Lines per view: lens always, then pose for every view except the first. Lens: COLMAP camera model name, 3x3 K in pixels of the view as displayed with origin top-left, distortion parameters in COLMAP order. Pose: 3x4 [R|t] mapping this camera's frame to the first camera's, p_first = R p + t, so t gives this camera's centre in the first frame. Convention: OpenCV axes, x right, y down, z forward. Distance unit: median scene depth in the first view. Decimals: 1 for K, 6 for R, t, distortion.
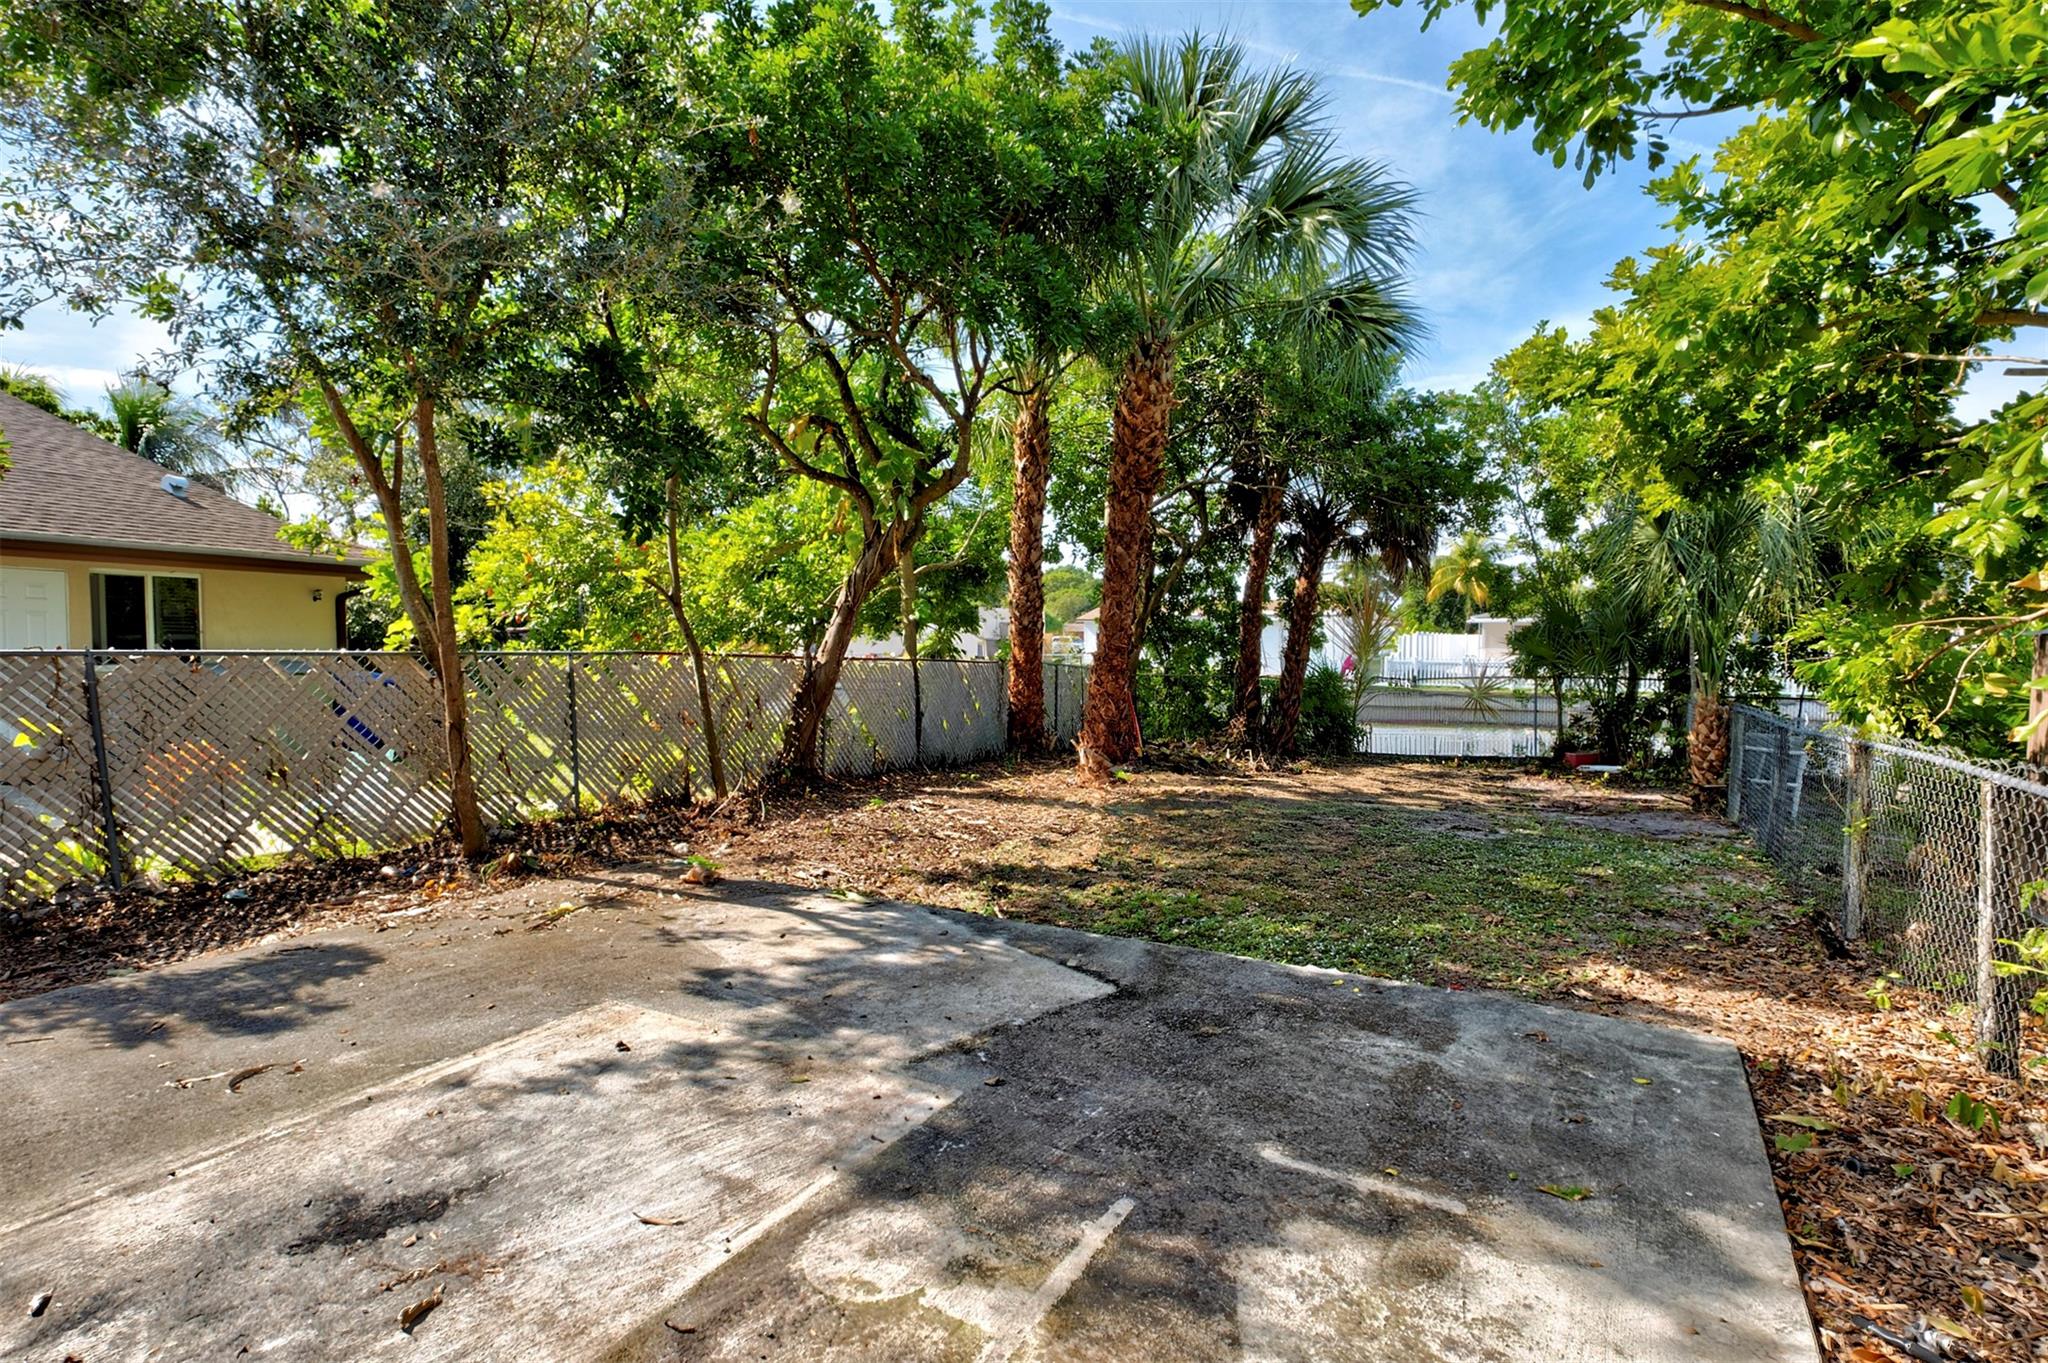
lens RADIAL K [[984.2, 0, 1032.6], [0, 984.2, 681.6], [0, 0, 1]] dist [-0.000573, 0.000152]
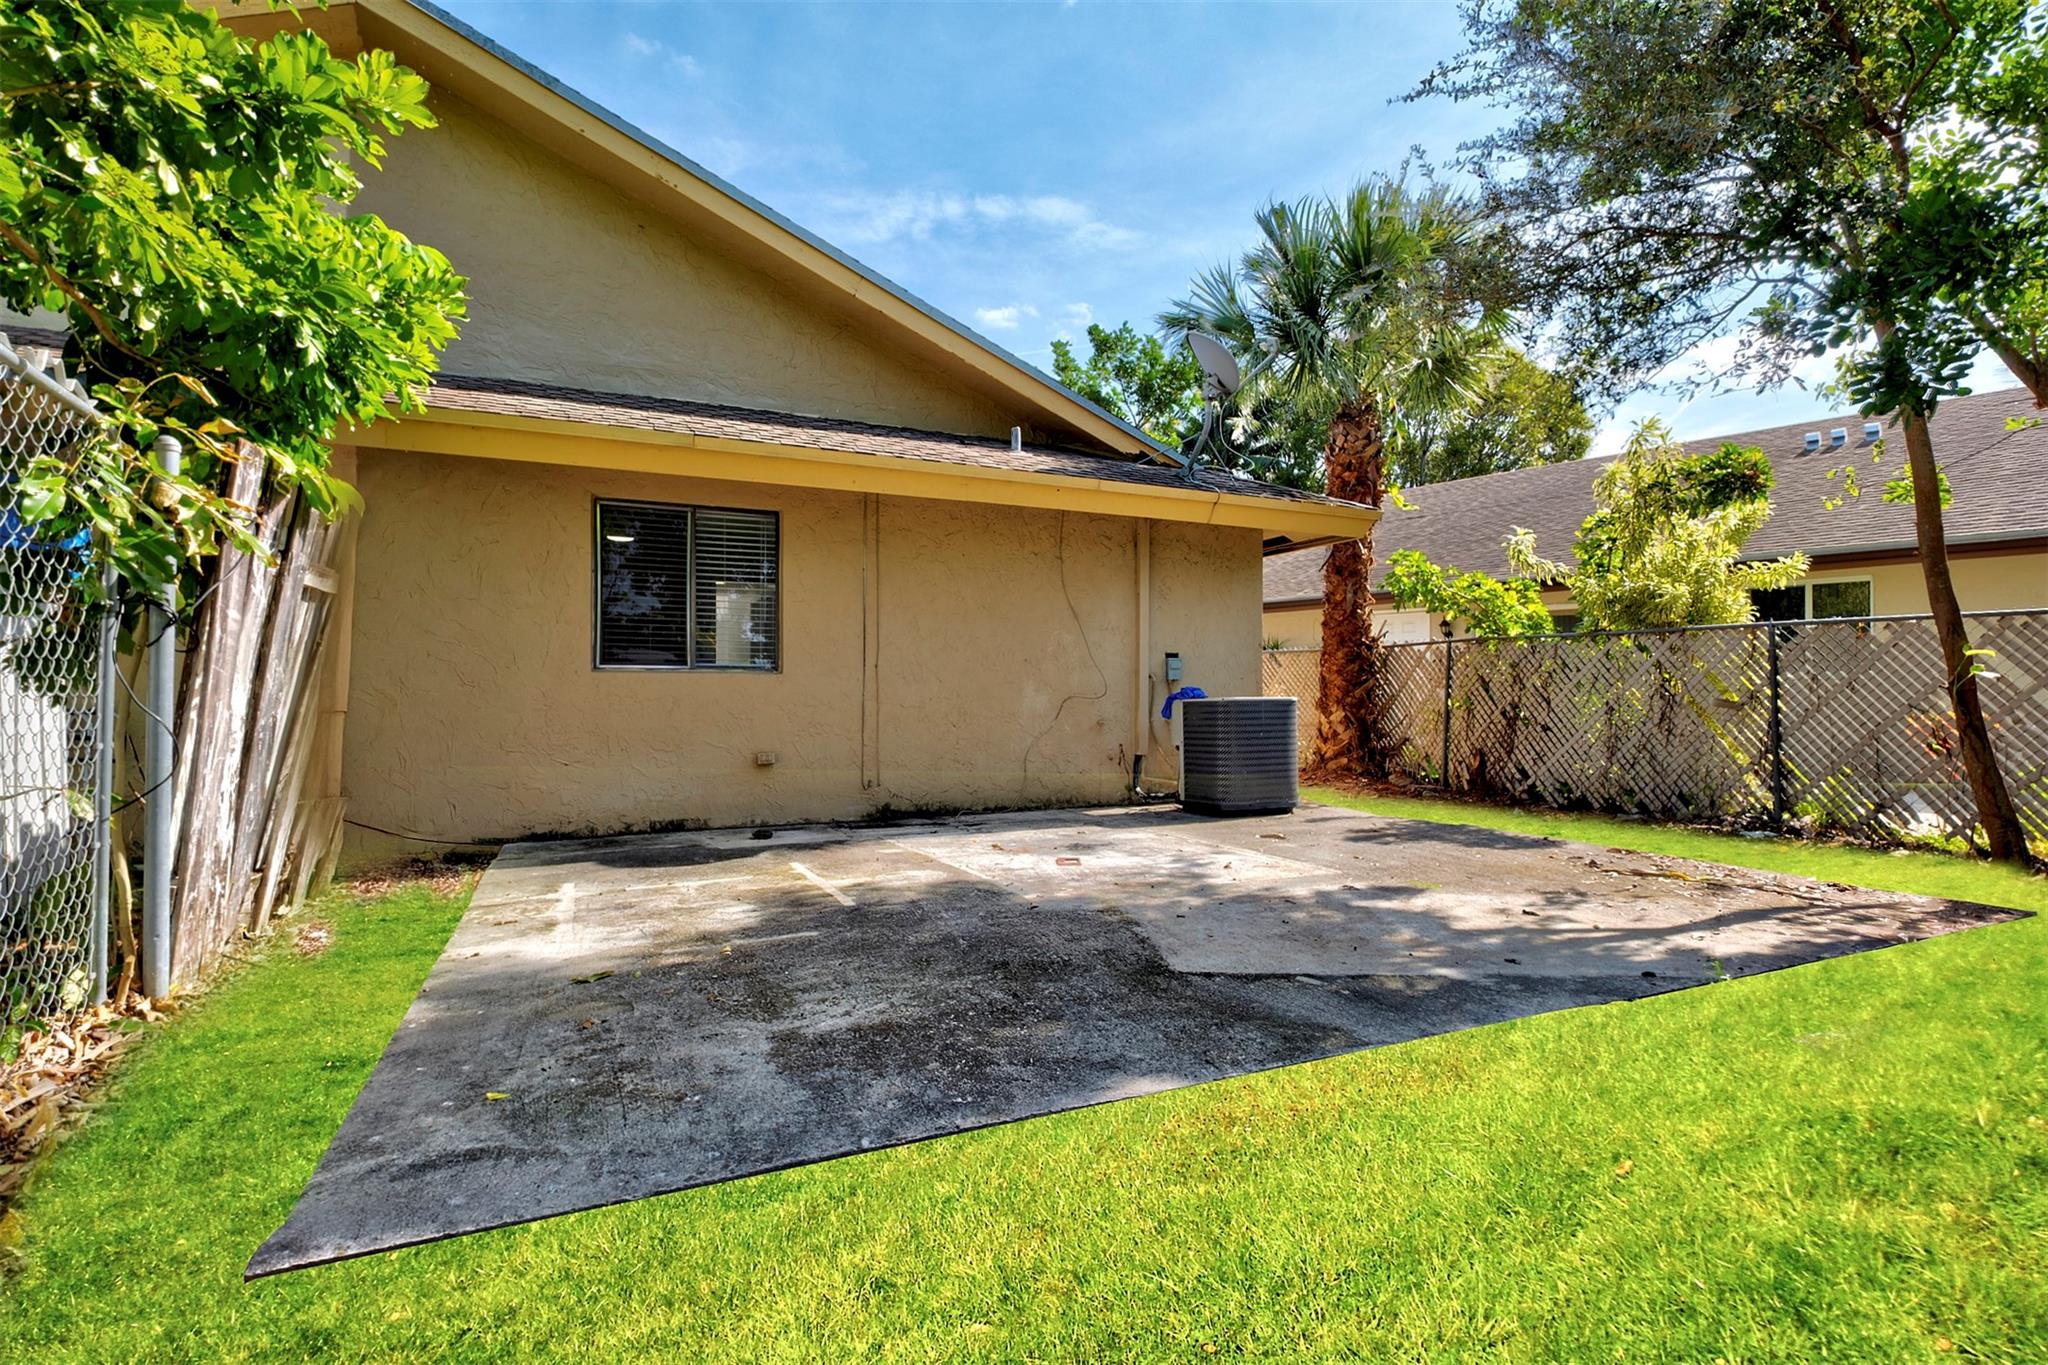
lens RADIAL K [[984.2, 0, 1032.6], [0, 984.2, 682.6], [0, 0, 1]] dist [-0.000573, 0.000152]
pose [[-0.585631, -0.013323, -0.810468, 0.764465], [-0.034307, 0.999376, 0.008361, 0.089244], [0.809851, 0.032702, -0.585723, 1.344961]]
